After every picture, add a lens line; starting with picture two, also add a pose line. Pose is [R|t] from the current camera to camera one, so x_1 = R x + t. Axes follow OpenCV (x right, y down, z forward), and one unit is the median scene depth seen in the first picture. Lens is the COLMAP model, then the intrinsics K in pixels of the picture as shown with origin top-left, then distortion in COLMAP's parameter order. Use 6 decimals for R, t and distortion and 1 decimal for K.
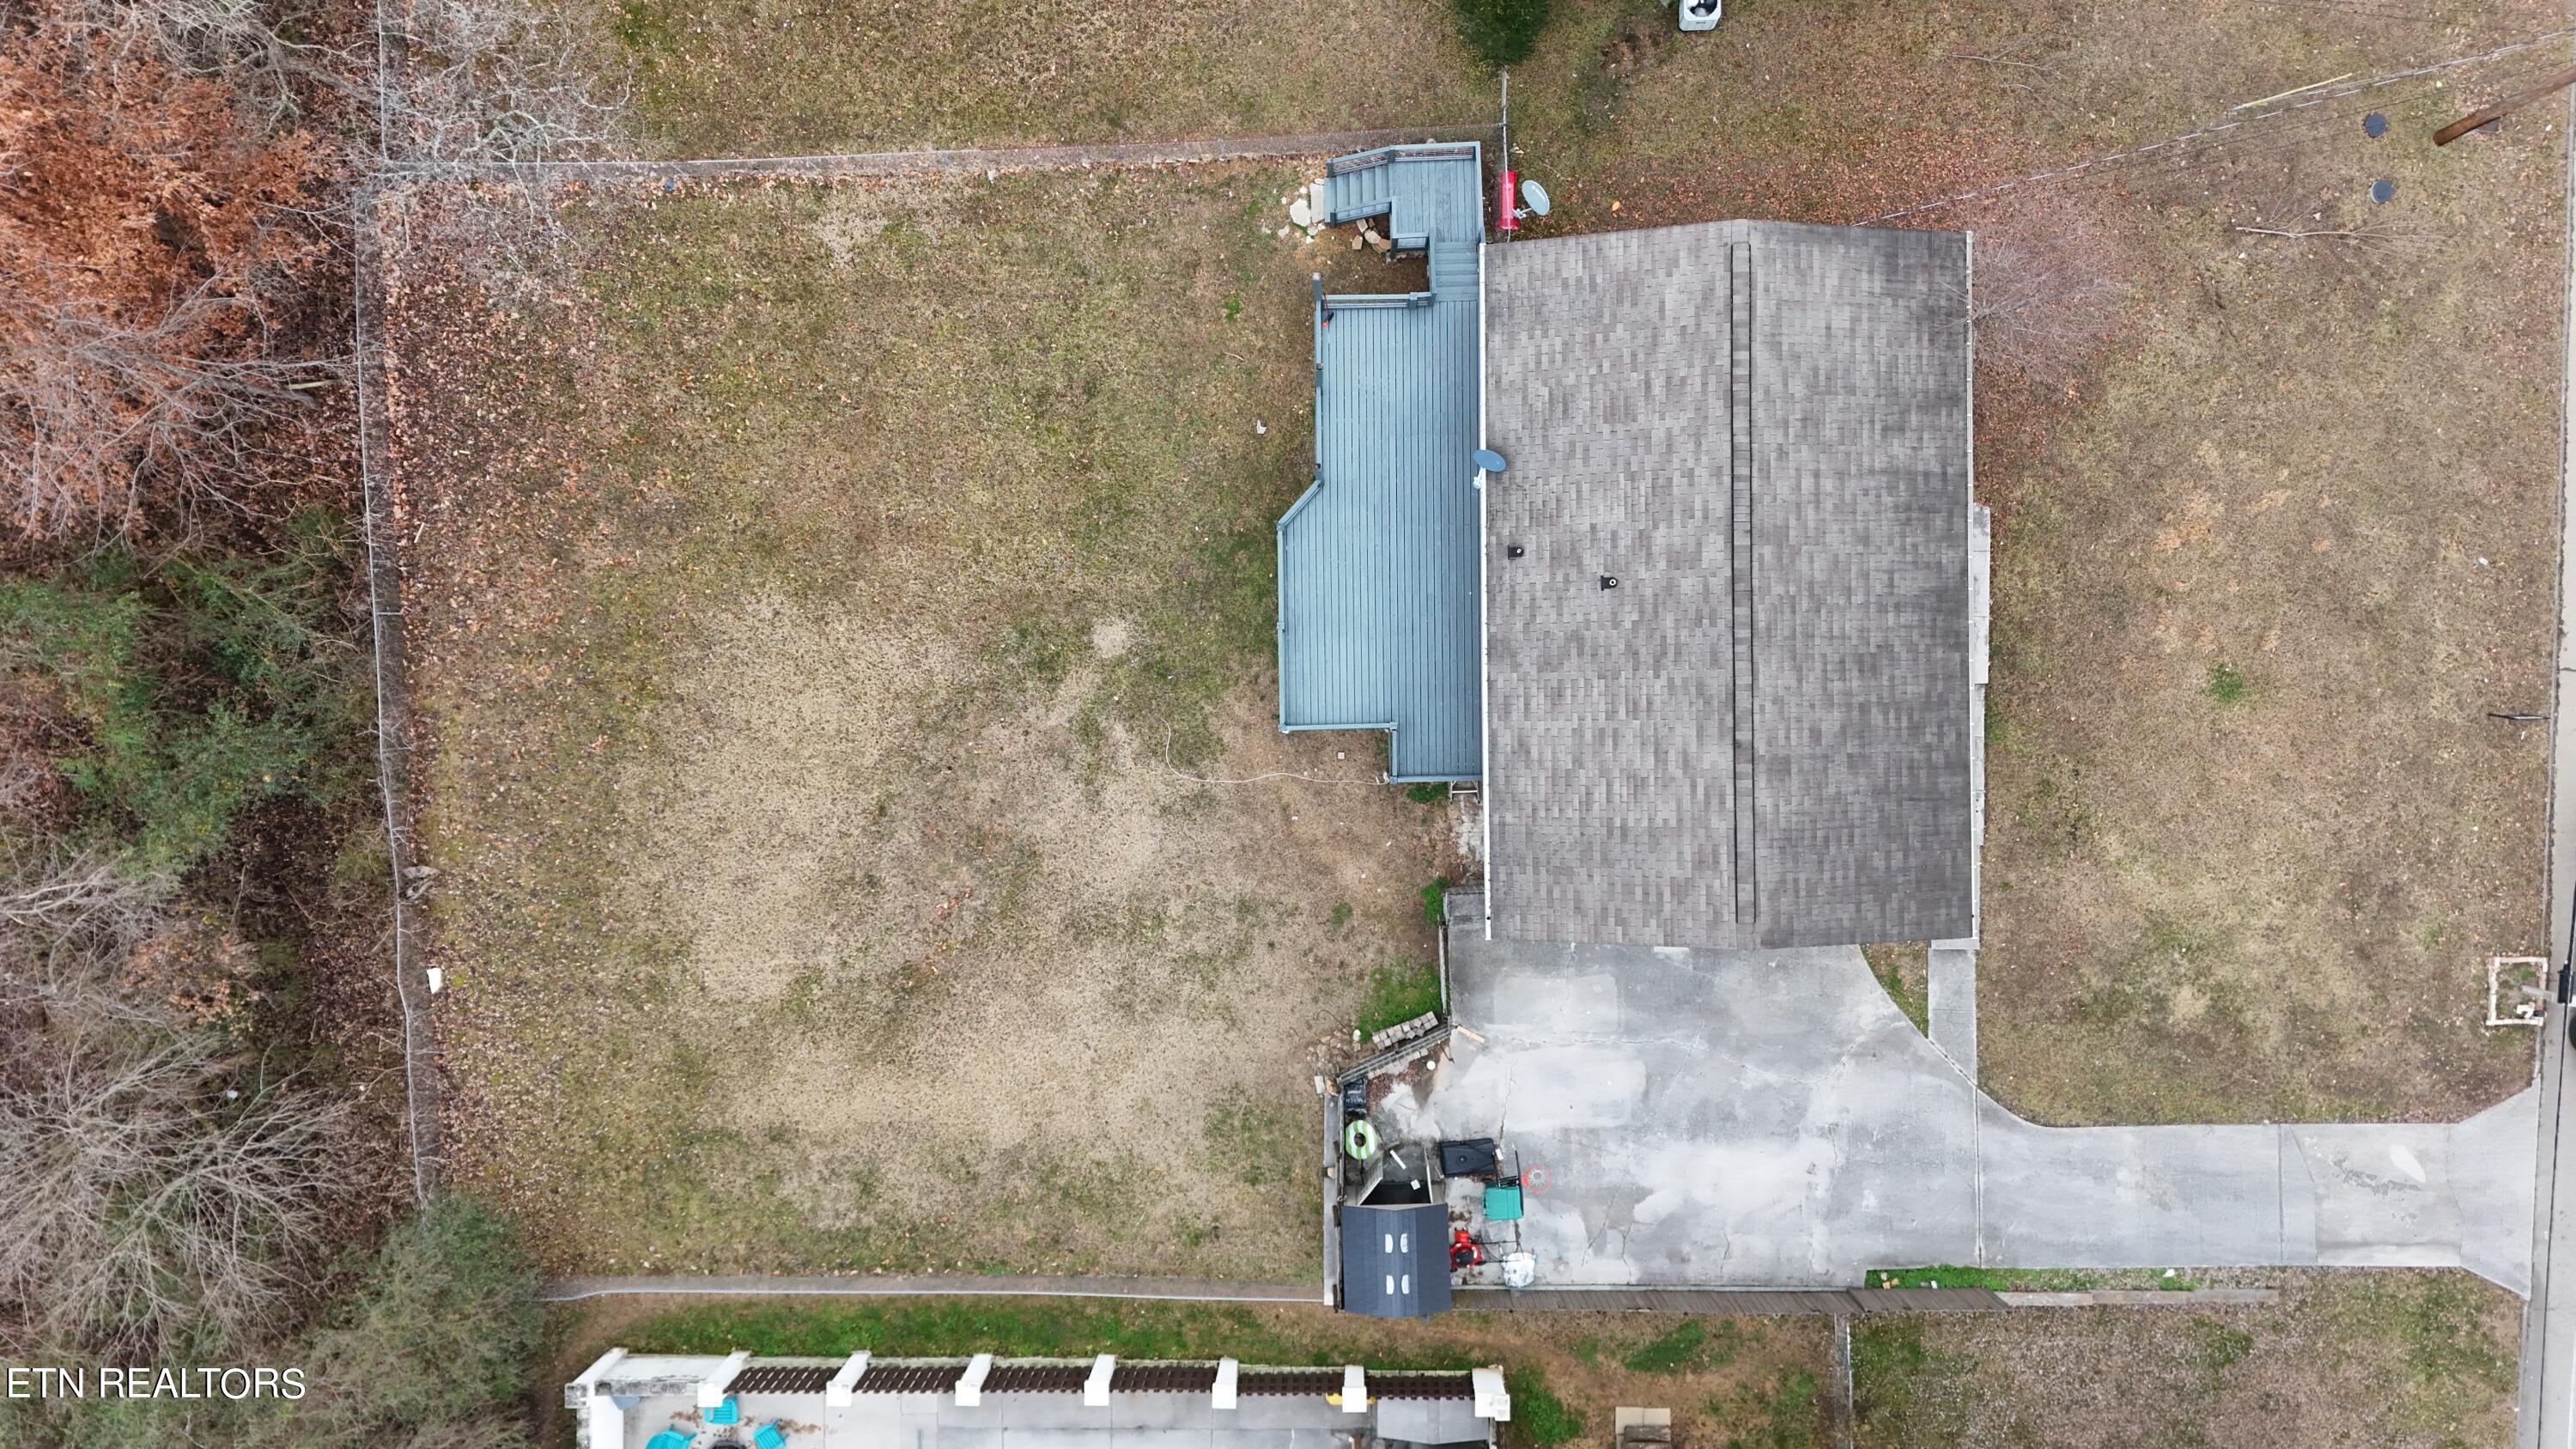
lens RADIAL K [[1907.1, 0, 1287.4], [0, 1907.1, 725.4], [0, 0, 1]] dist [0.053630, -0.048068]
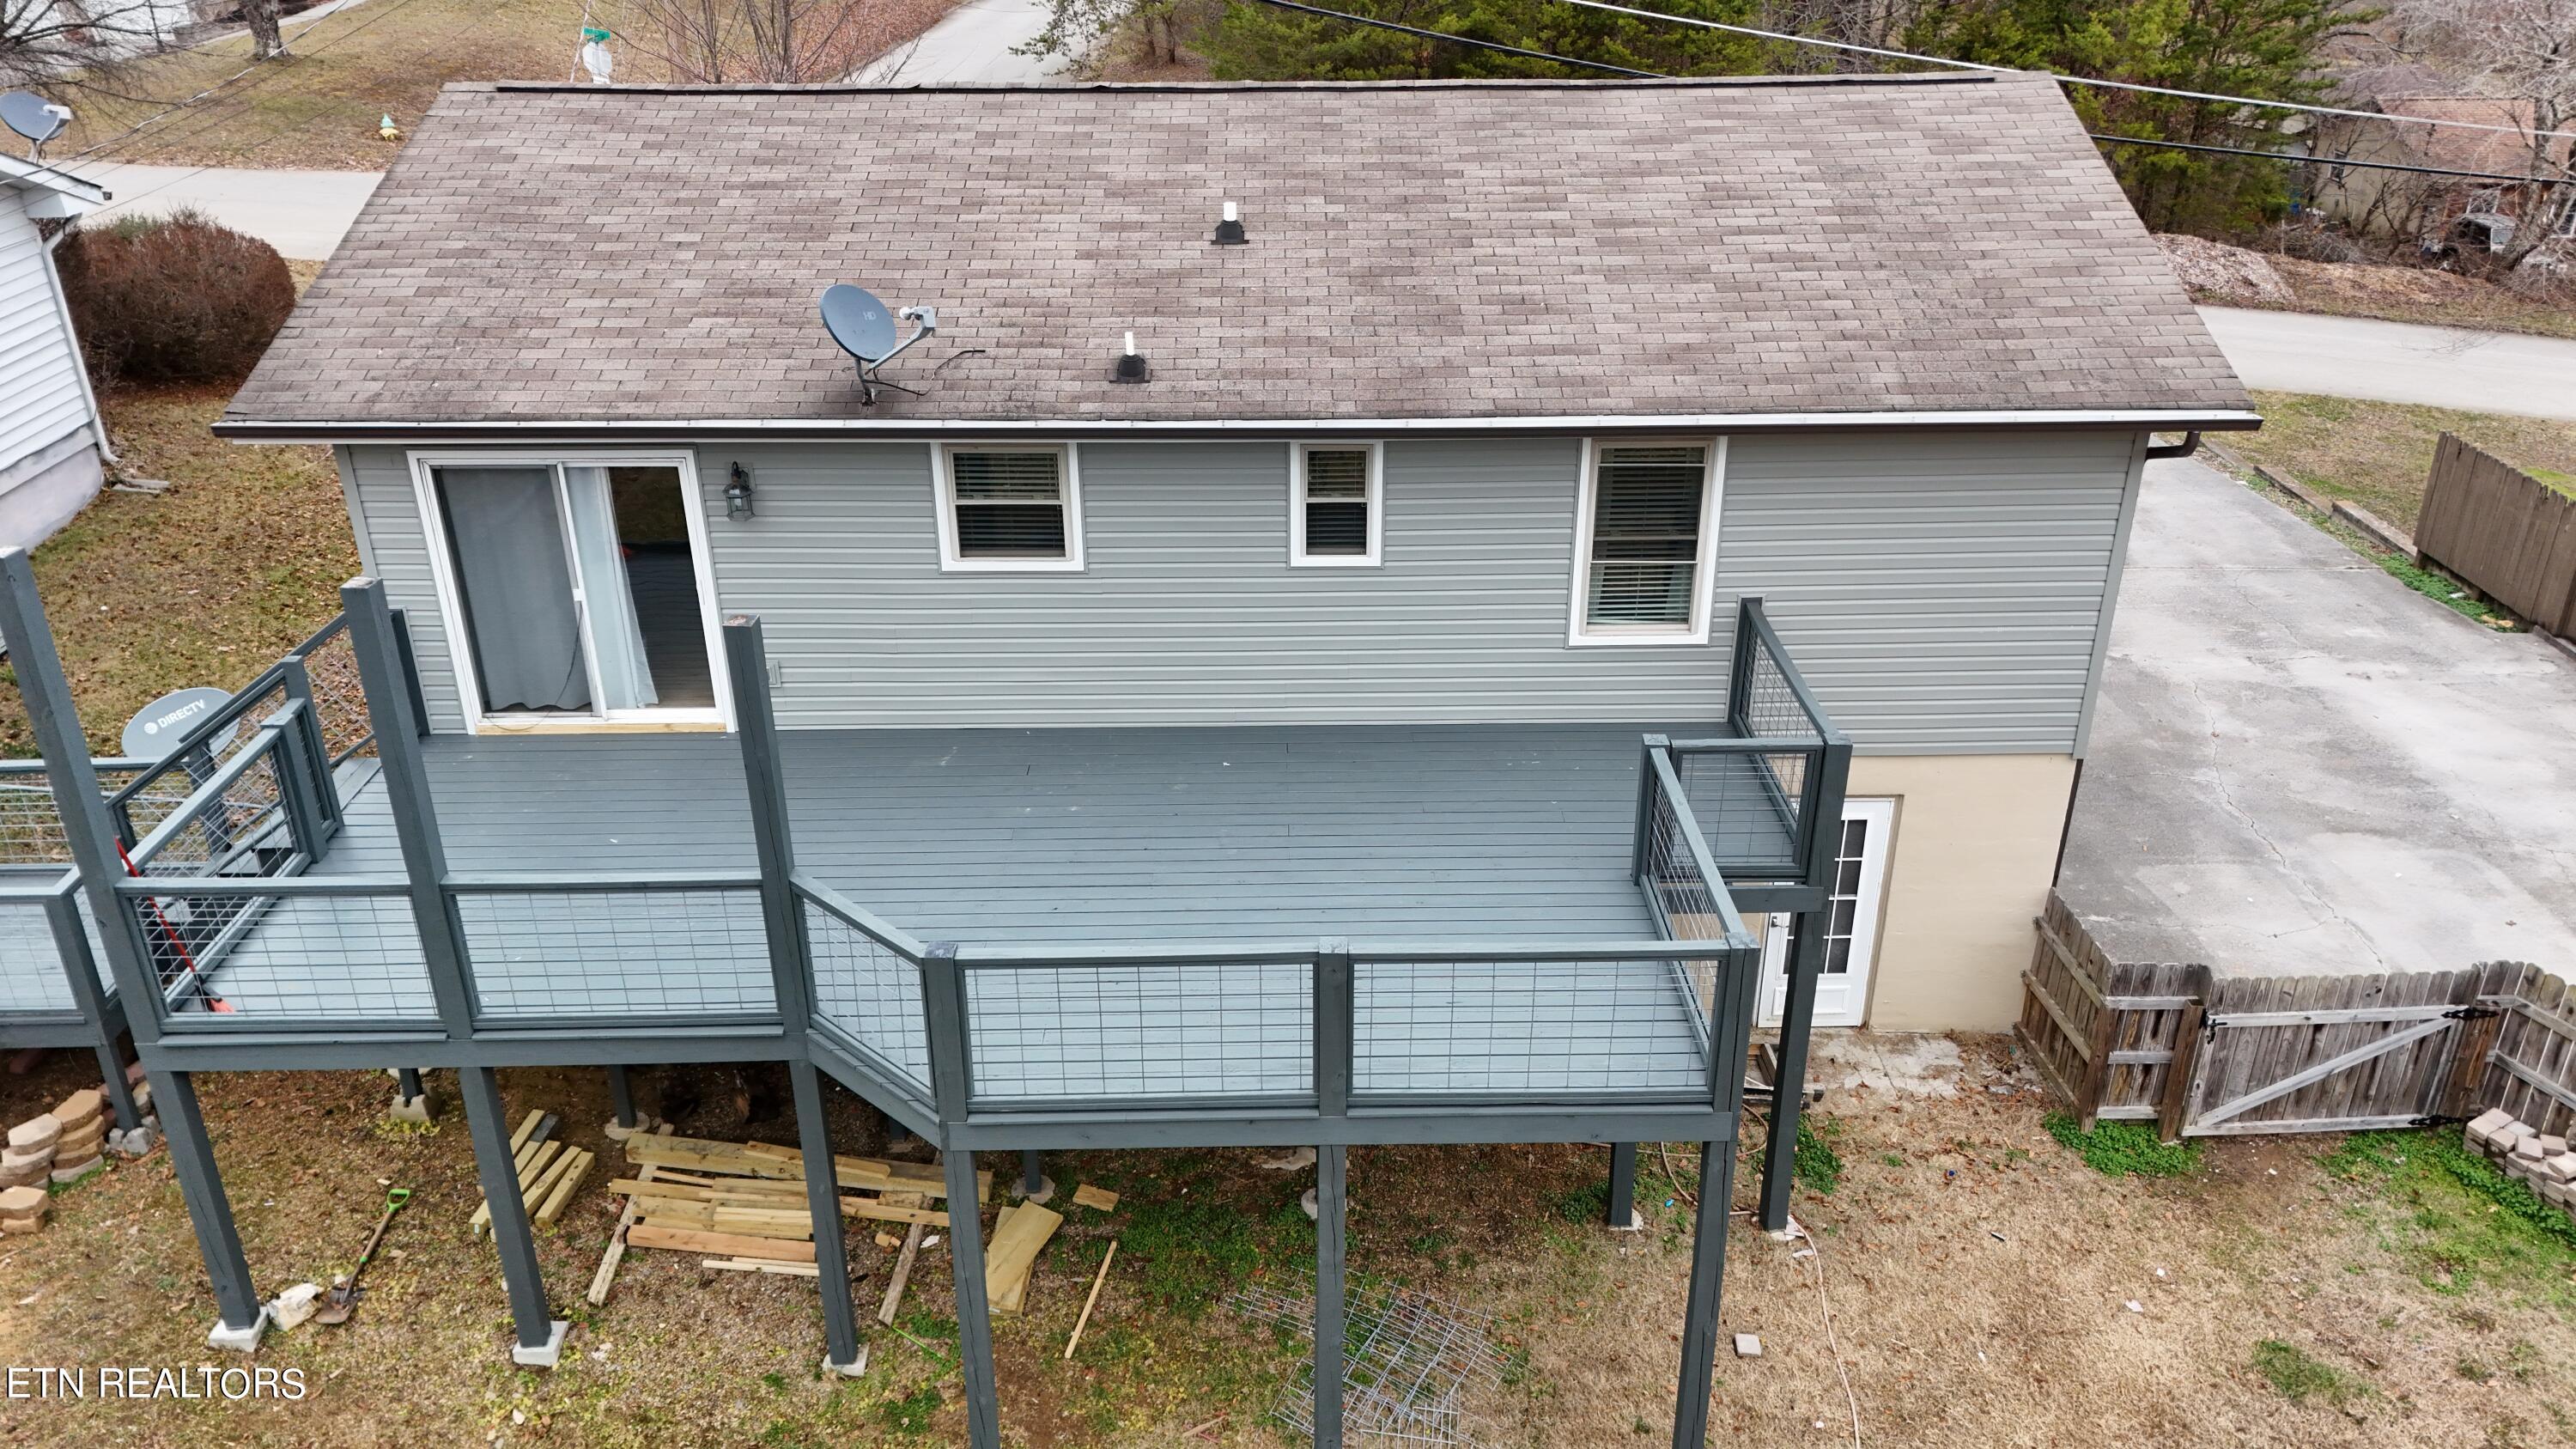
lens RADIAL K [[1907.1, 0, 1288.0], [0, 1907.1, 724.3], [0, 0, 1]] dist [0.053630, -0.048068]
pose [[0.002401, -0.423212, 0.906028, -0.232979], [0.999652, -0.022769, -0.013284, -0.058624], [0.026252, 0.905745, 0.423010, 0.909426]]
